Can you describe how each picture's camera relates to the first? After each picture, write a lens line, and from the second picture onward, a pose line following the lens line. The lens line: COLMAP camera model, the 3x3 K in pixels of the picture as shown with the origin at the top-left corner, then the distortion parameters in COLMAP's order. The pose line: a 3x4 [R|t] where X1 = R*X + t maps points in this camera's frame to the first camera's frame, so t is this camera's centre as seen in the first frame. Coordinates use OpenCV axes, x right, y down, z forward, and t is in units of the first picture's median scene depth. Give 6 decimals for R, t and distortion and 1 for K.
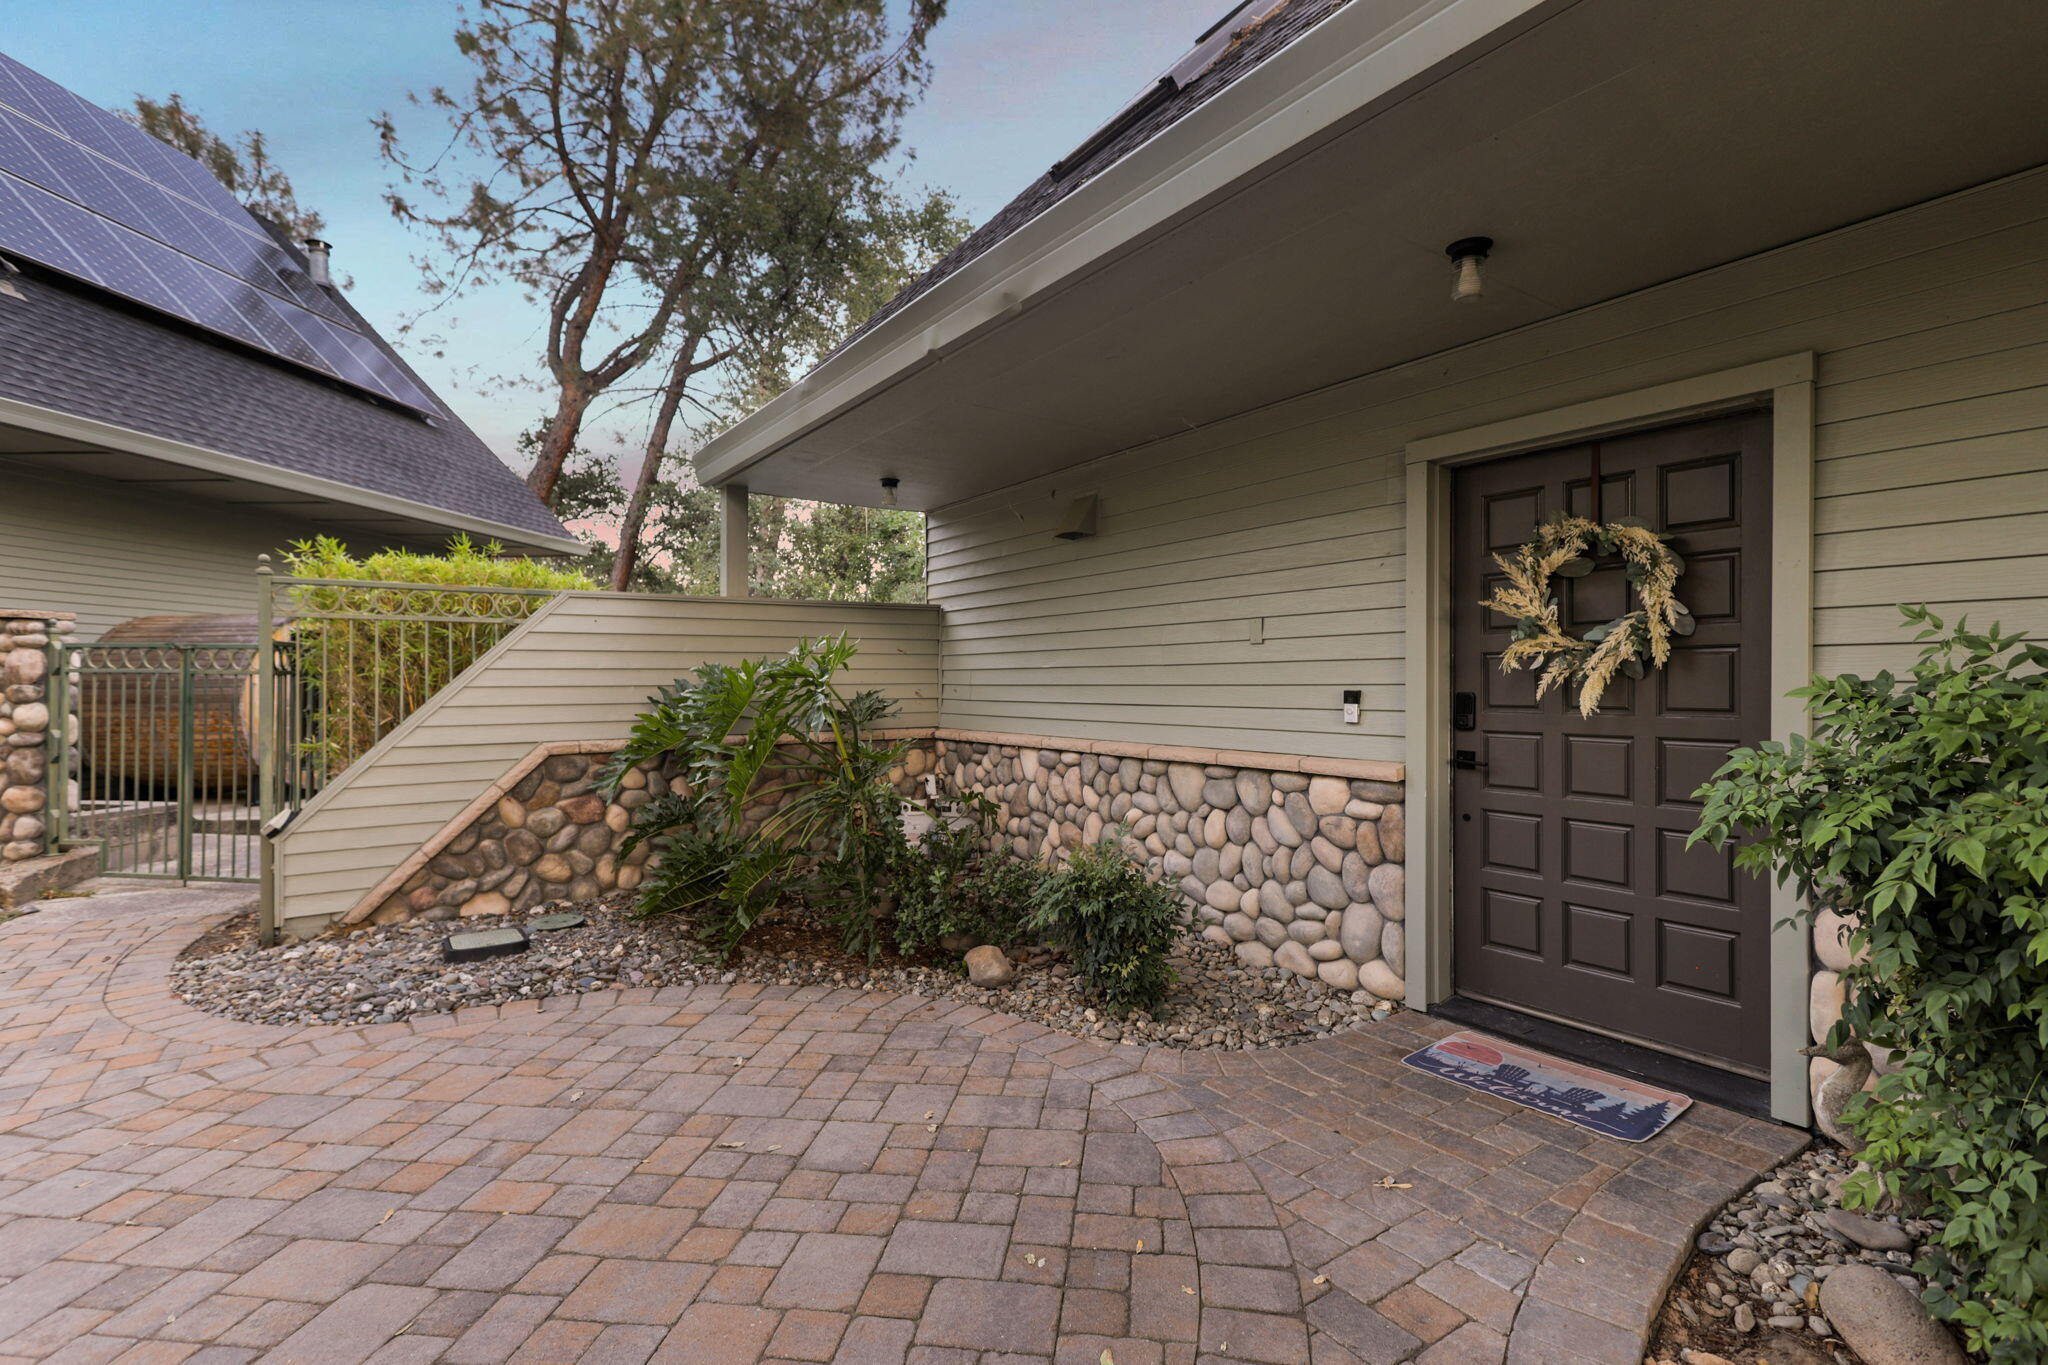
lens RADIAL K [[972.5, 0, 1024.0], [0, 972.5, 682.5], [0, 0, 1]] dist [-0.001238, -0.000048]
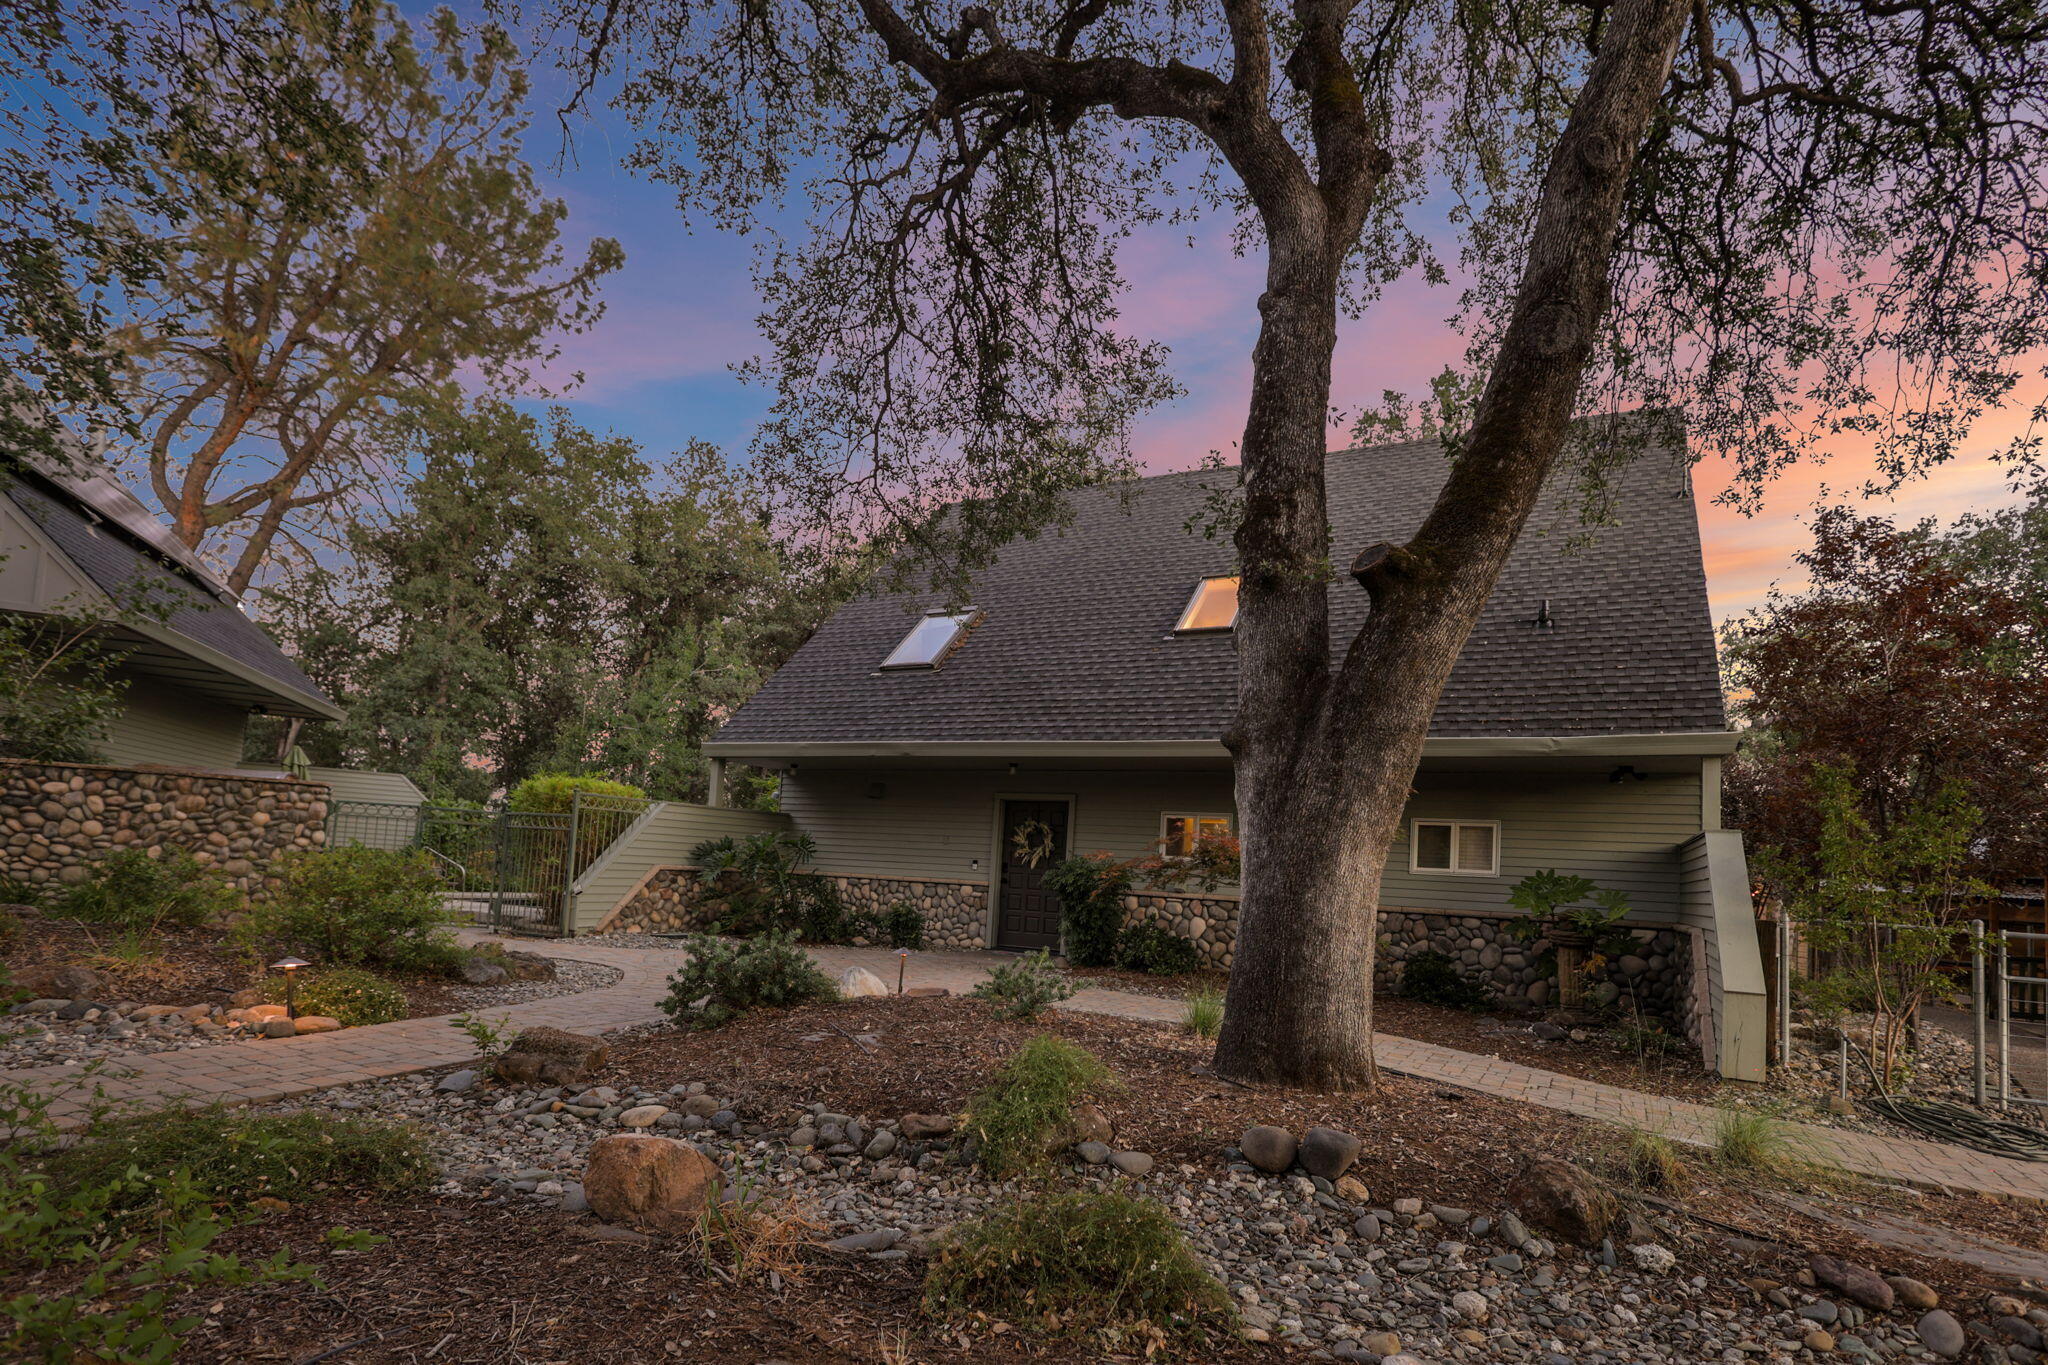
lens RADIAL K [[1046.5, 0, 1031.7], [0, 1046.5, 777.6], [0, 0, 1]] dist [-0.000655, 0.000001]
pose [[0.888897, 0.091357, 0.448904, -1.185554], [-0.057281, 0.994388, -0.088945, 0.035797], [-0.454511, 0.053349, 0.889142, -2.422354]]
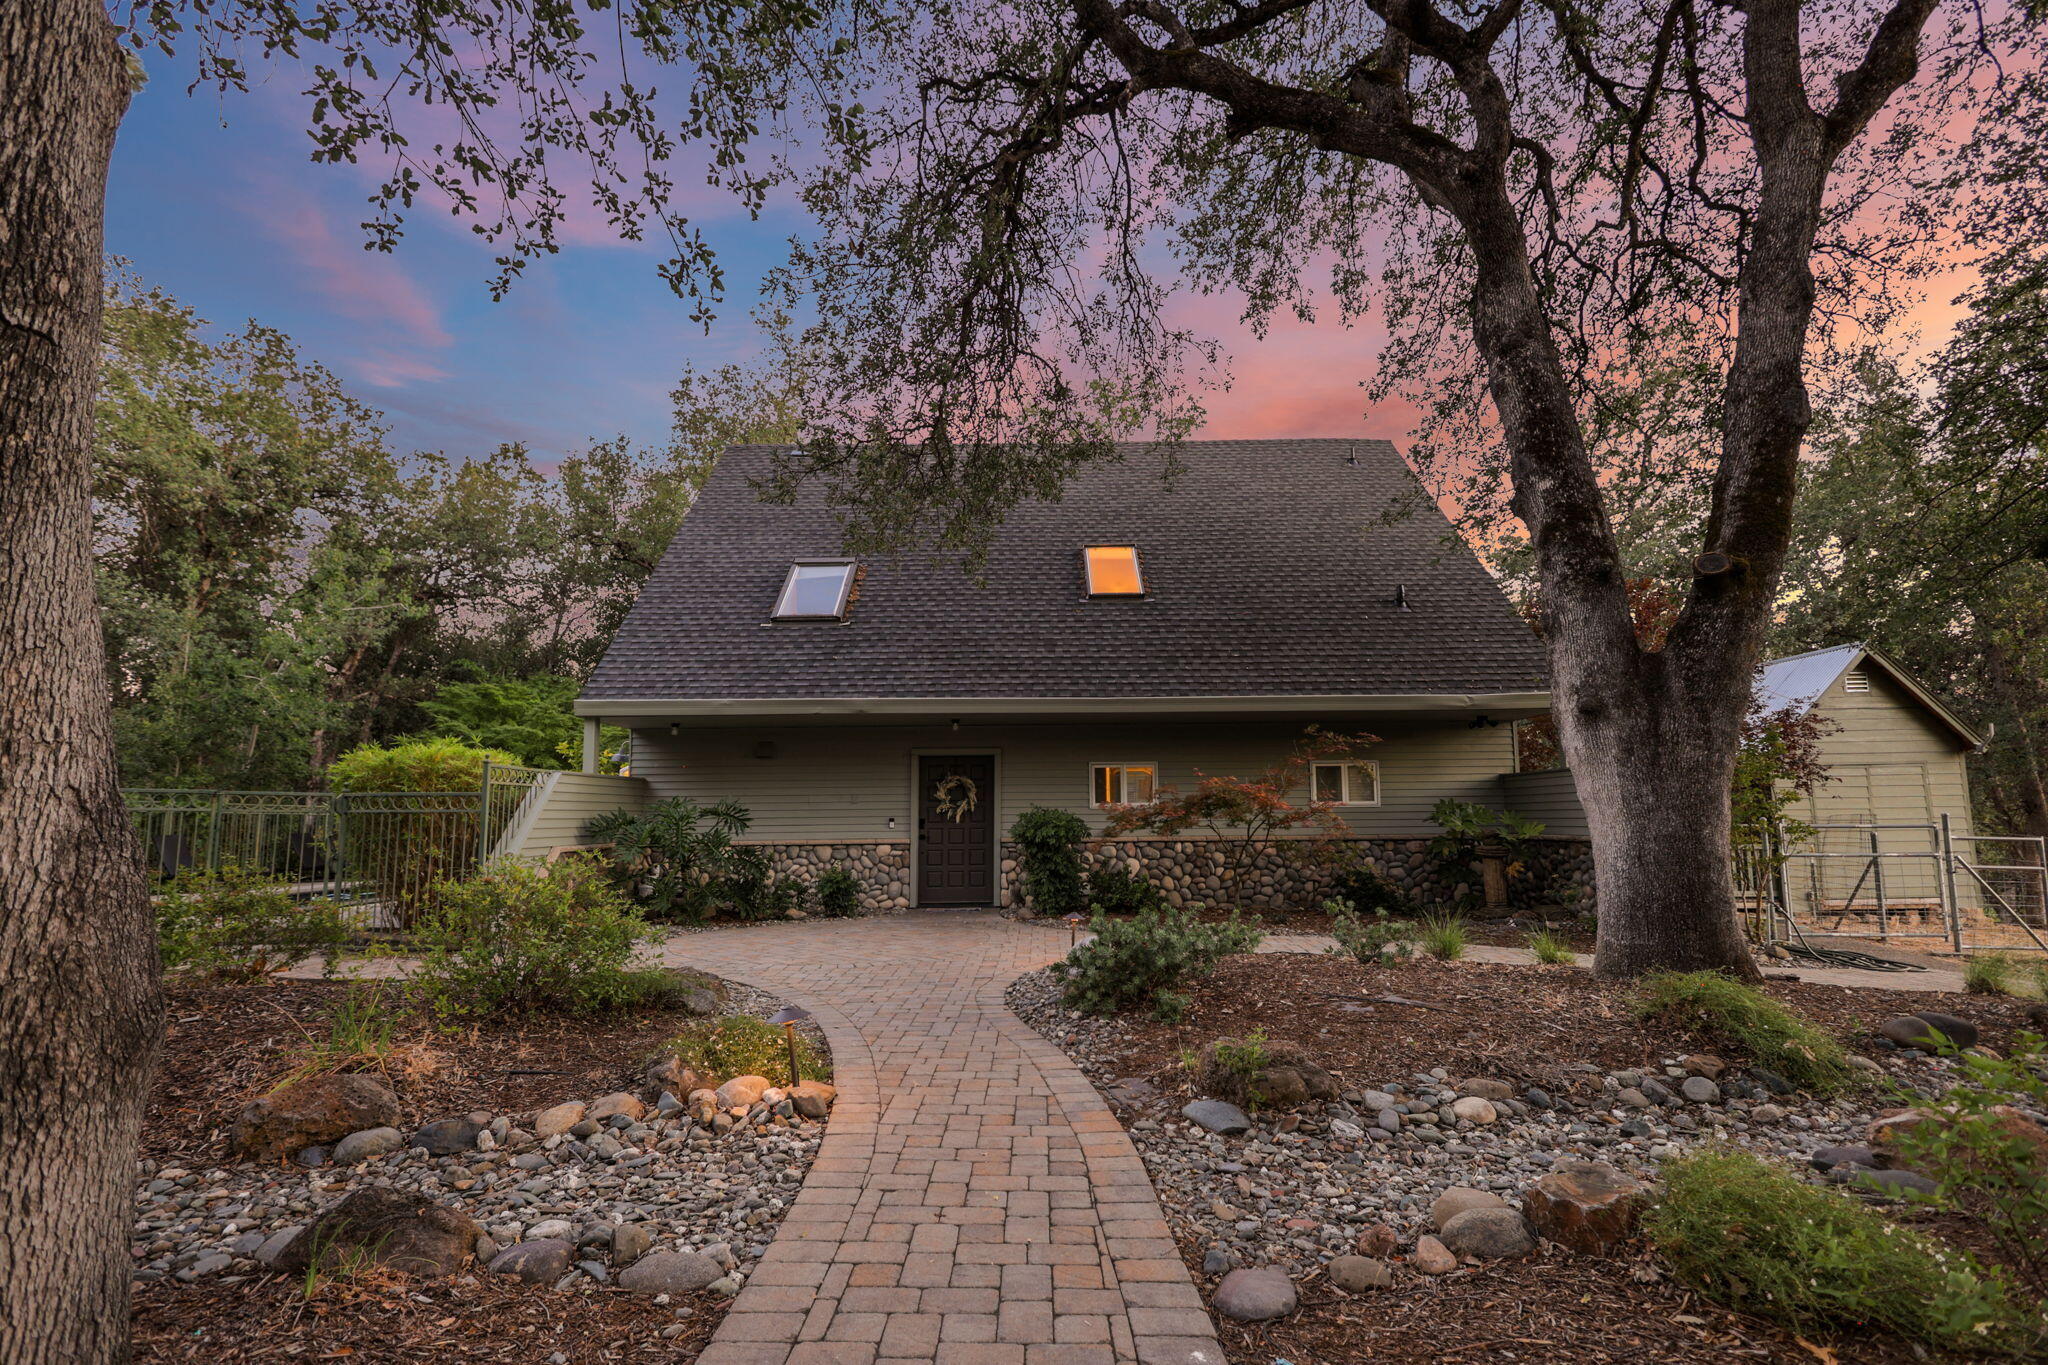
lens RADIAL K [[989.6, 0, 1025.4], [0, 989.6, 719.6], [0, 0, 1]] dist [-0.000628, -0.000157]
pose [[0.584050, 0.080849, 0.807681, -2.210623], [0.005715, 0.994593, -0.103692, 0.026276], [-0.811698, 0.065177, 0.580430, -1.401869]]
